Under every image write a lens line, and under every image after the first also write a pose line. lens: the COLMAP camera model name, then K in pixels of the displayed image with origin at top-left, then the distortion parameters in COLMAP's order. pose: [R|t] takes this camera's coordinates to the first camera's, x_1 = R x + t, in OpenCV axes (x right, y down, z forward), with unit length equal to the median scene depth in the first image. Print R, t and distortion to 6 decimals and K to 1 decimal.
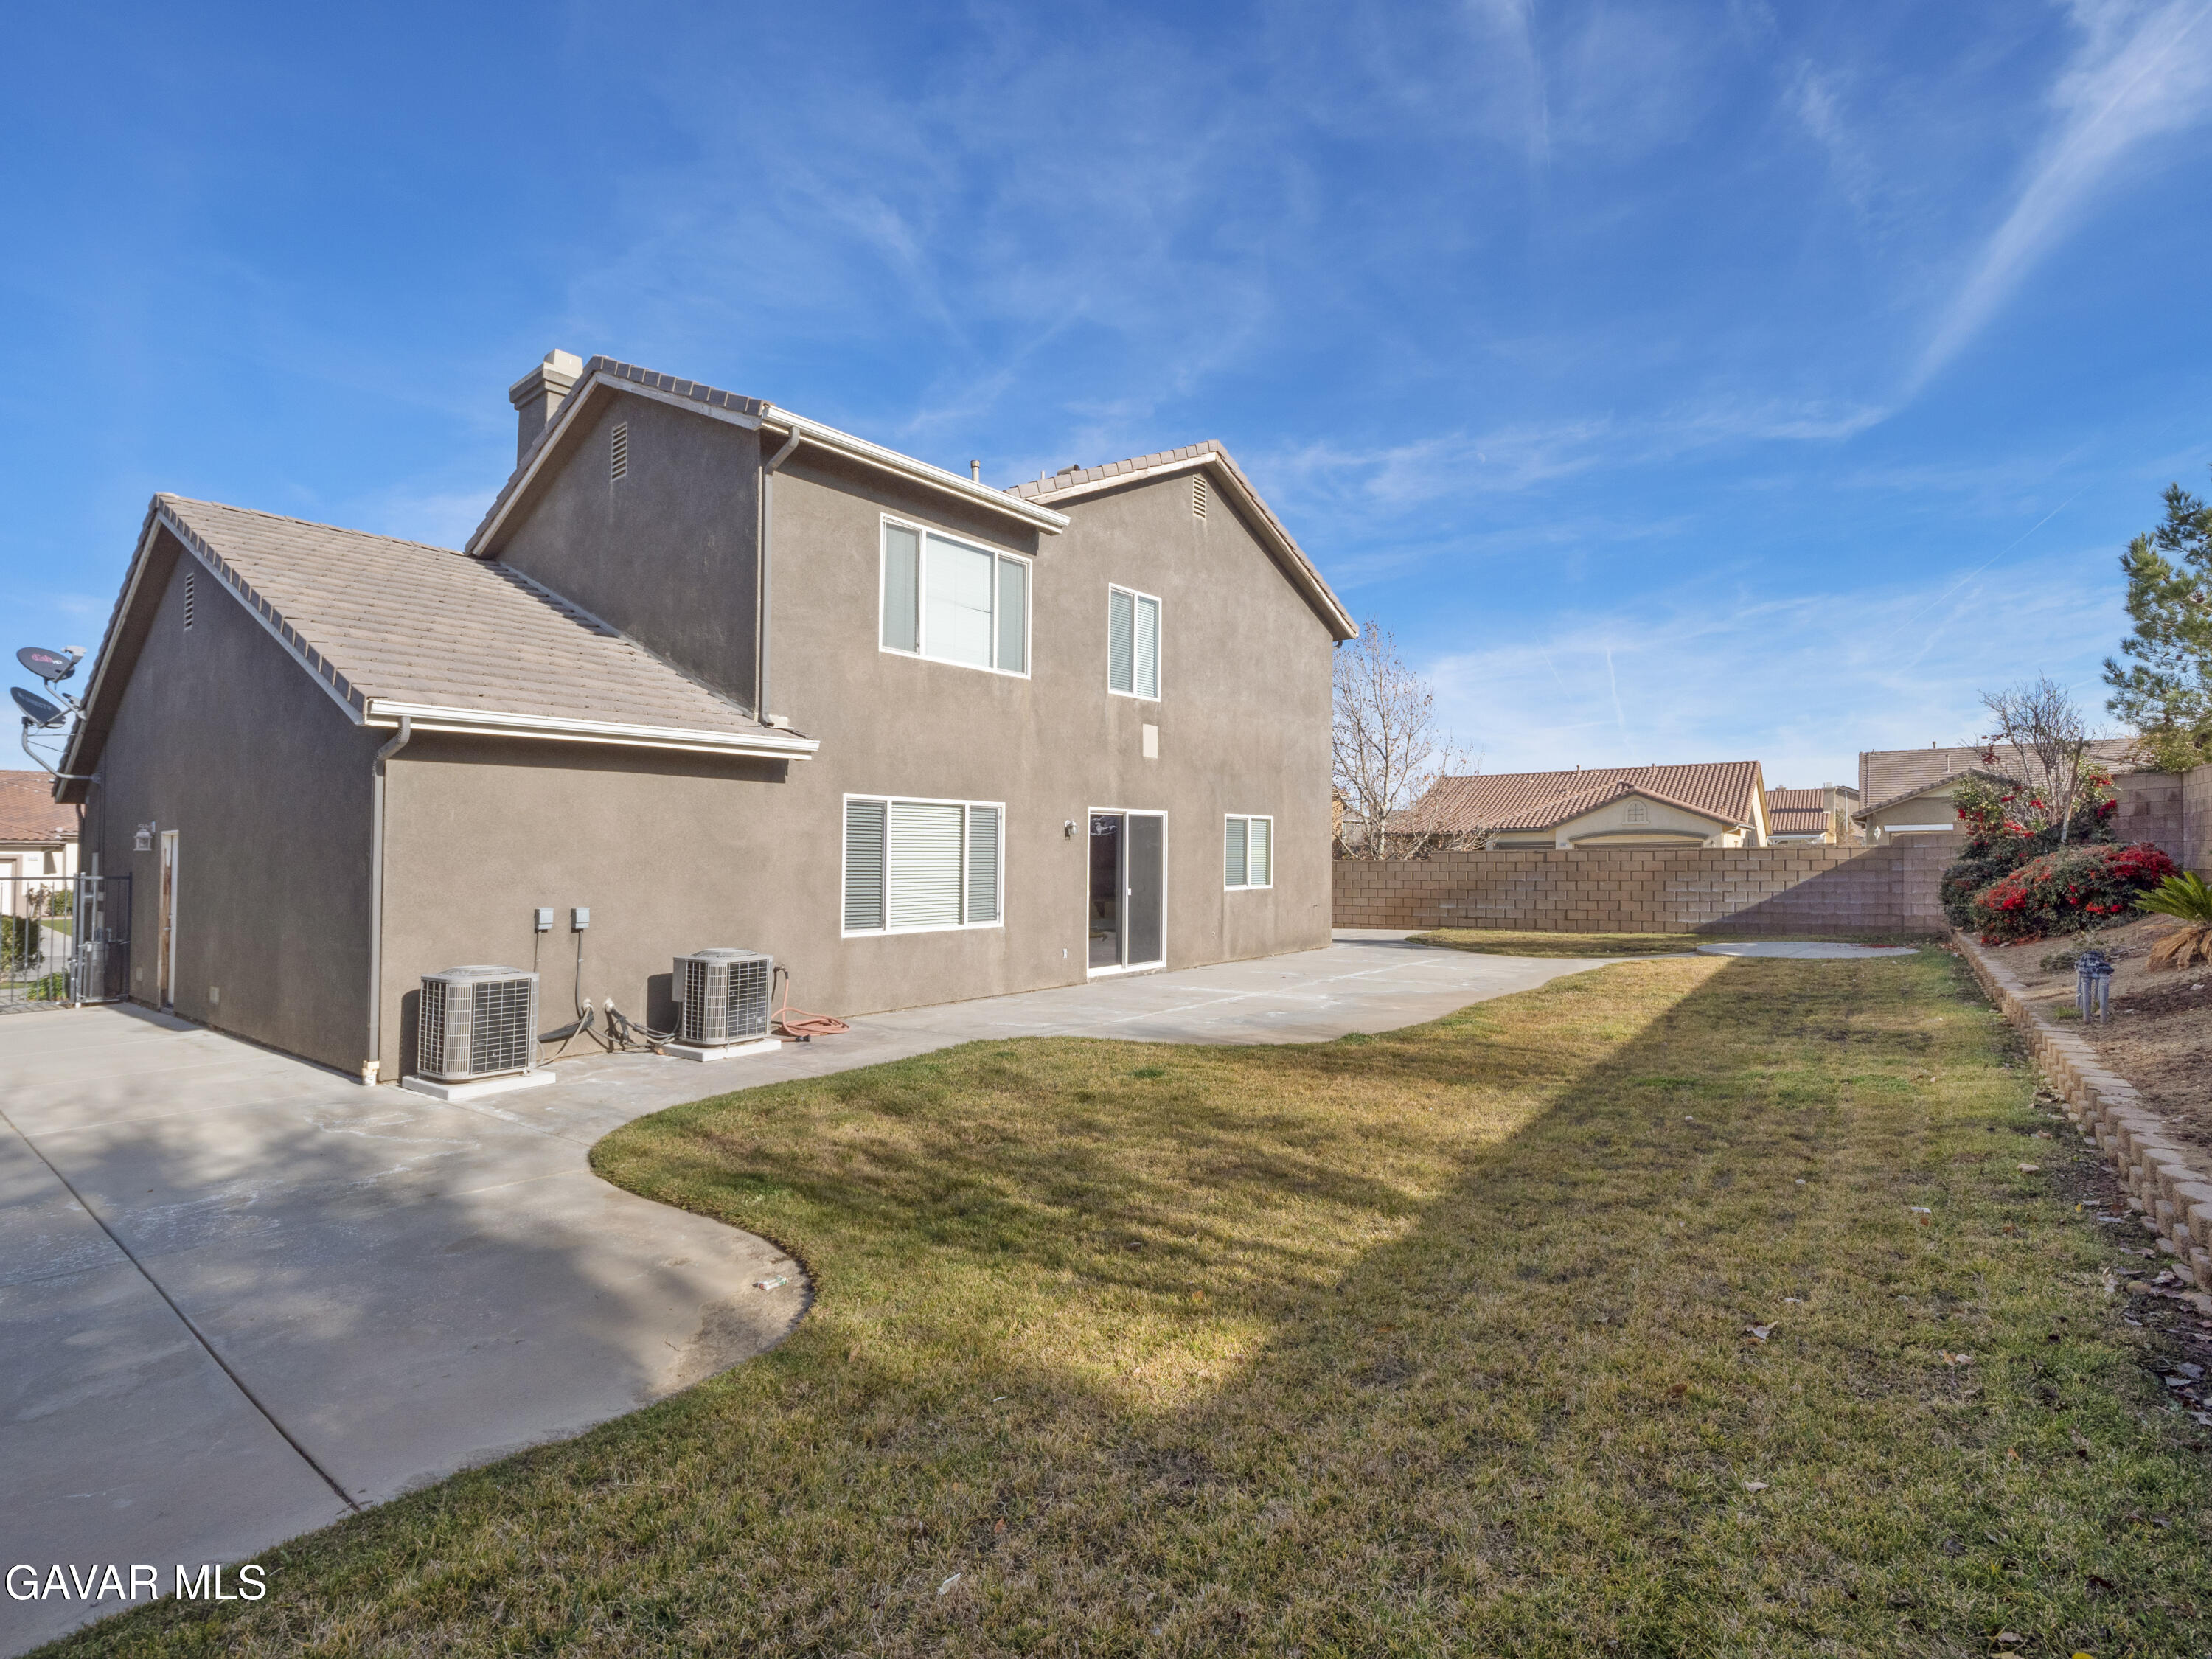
lens RADIAL K [[1071.1, 0, 1091.1], [0, 1071.1, 832.8], [0, 0, 1]] dist [-0.017291, -0.002541]
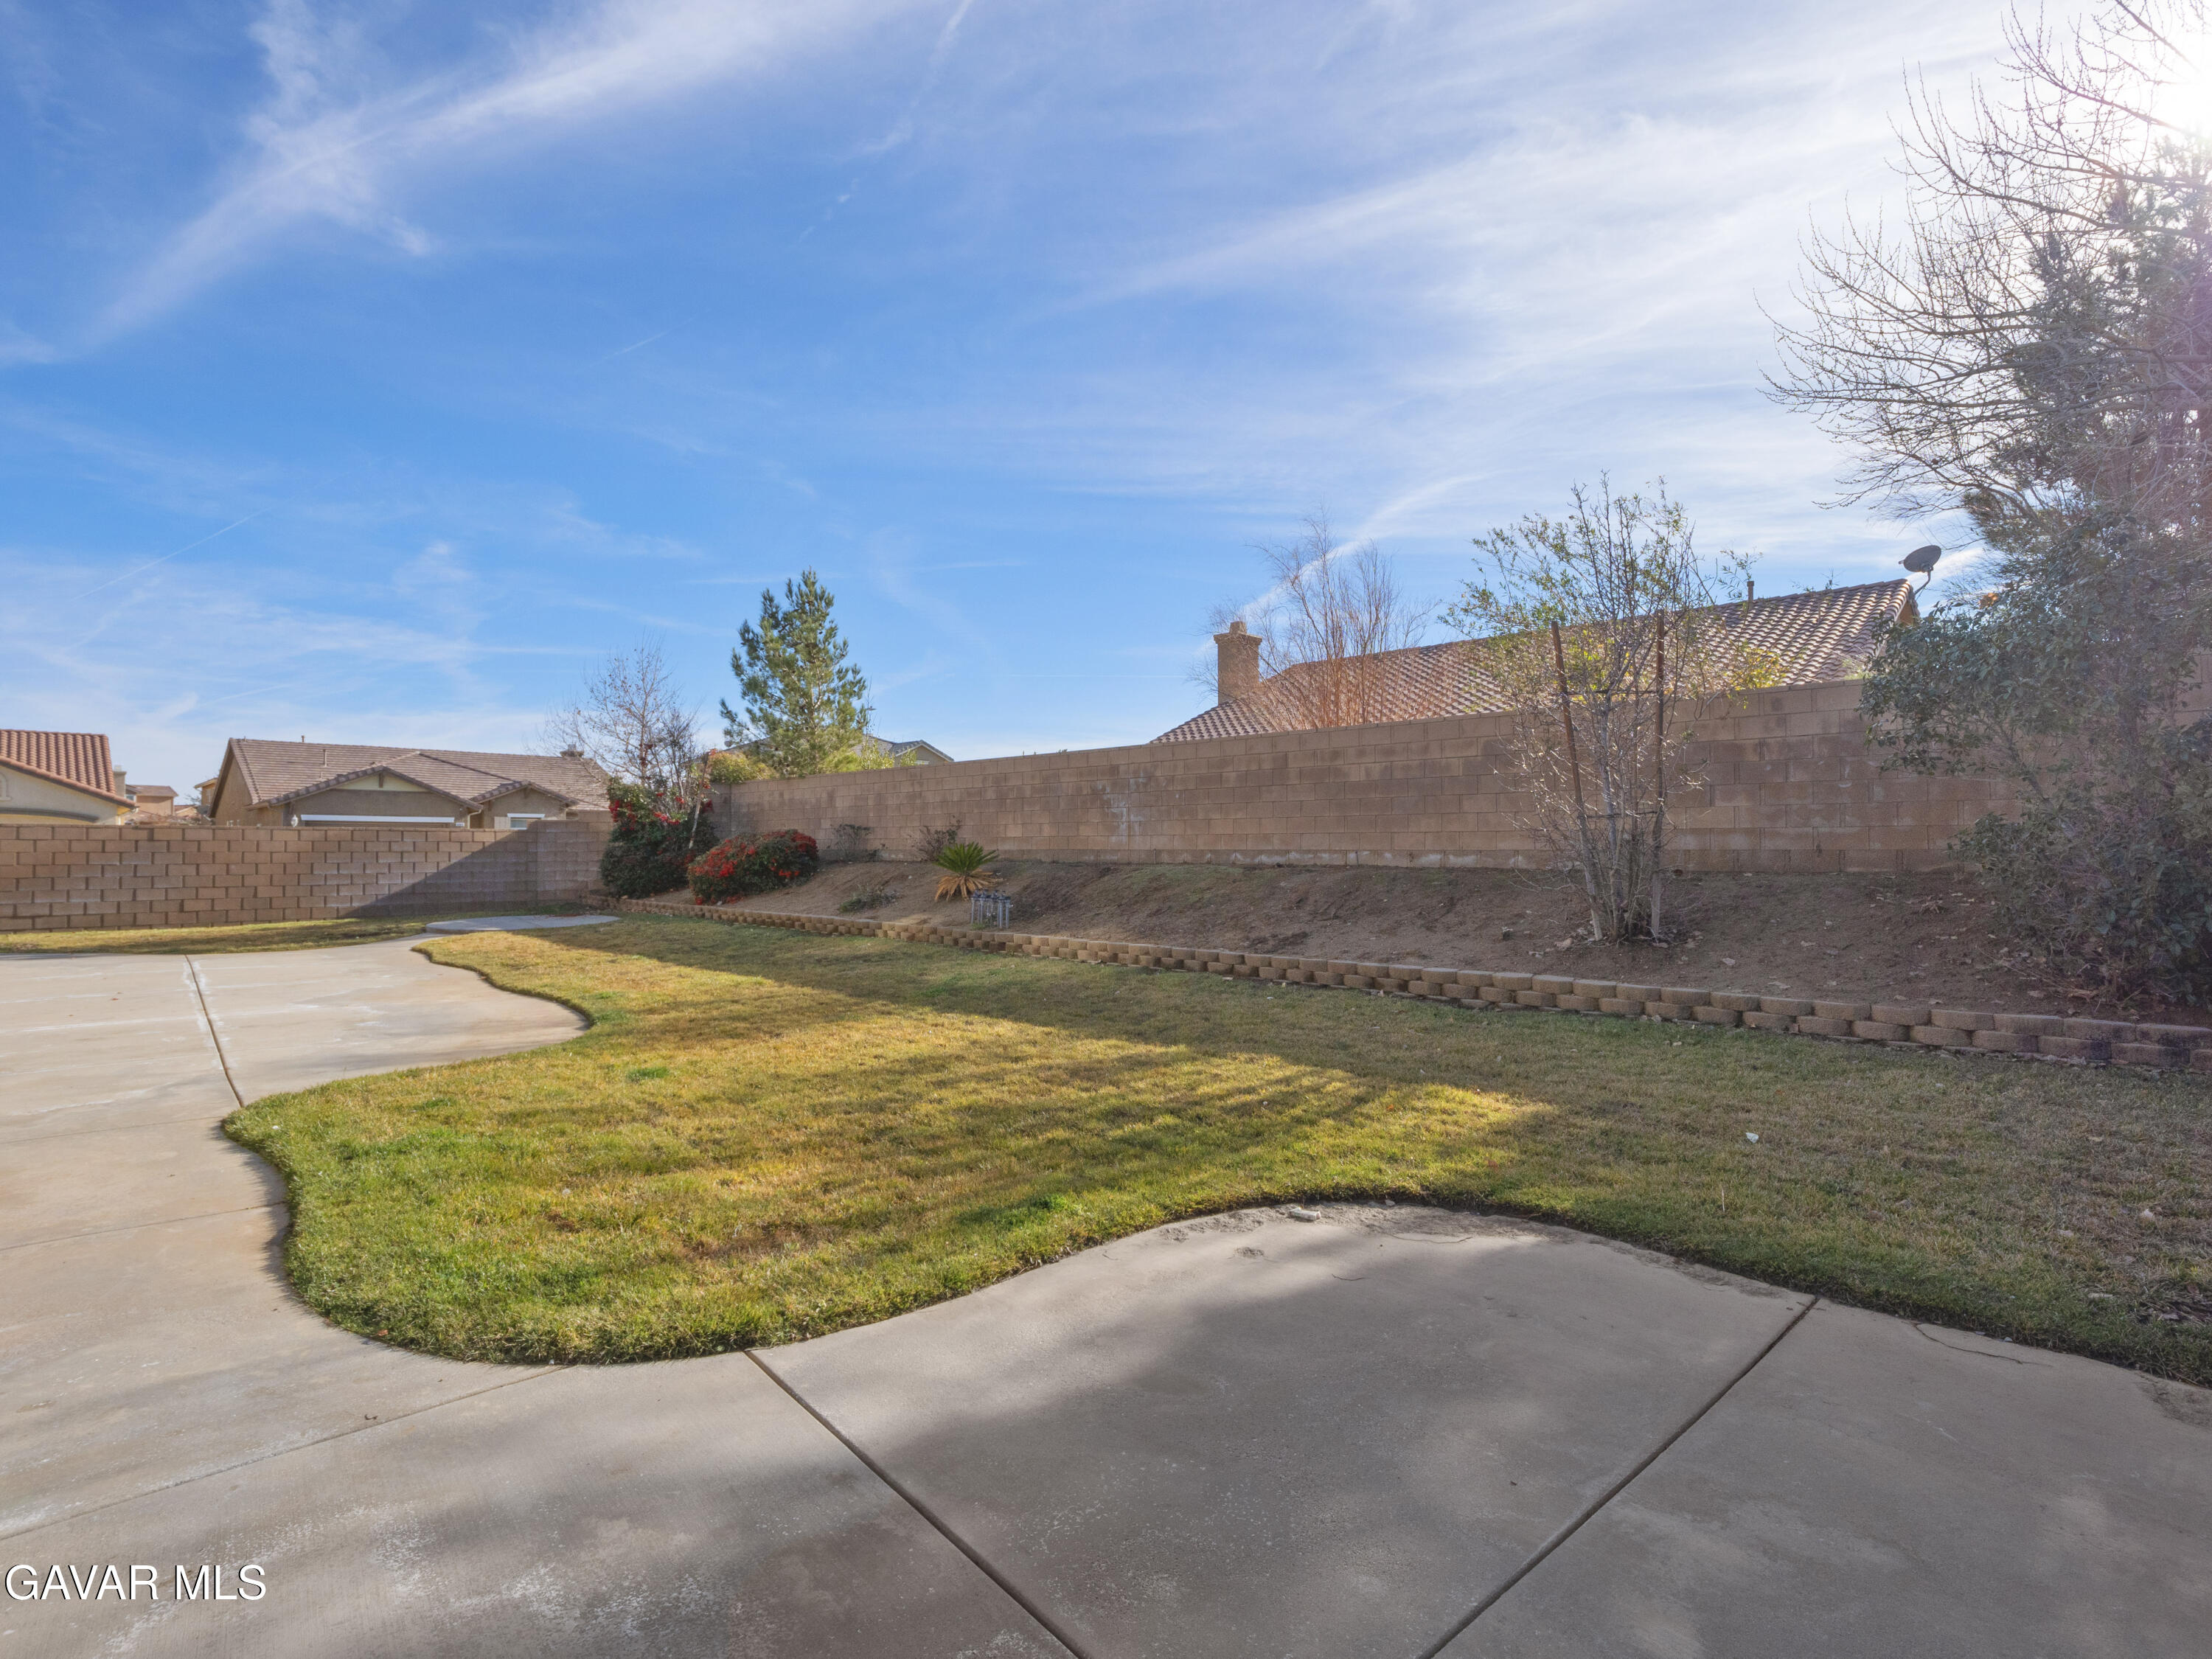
lens RADIAL K [[1071.1, 0, 1089.7], [0, 1071.1, 827.8], [0, 0, 1]] dist [-0.017291, -0.002541]
pose [[0.176606, 0.026349, 0.983929, -0.259489], [-0.027350, 0.999387, -0.021854, 0.018304], [-0.983902, -0.023051, 0.177218, 0.203537]]
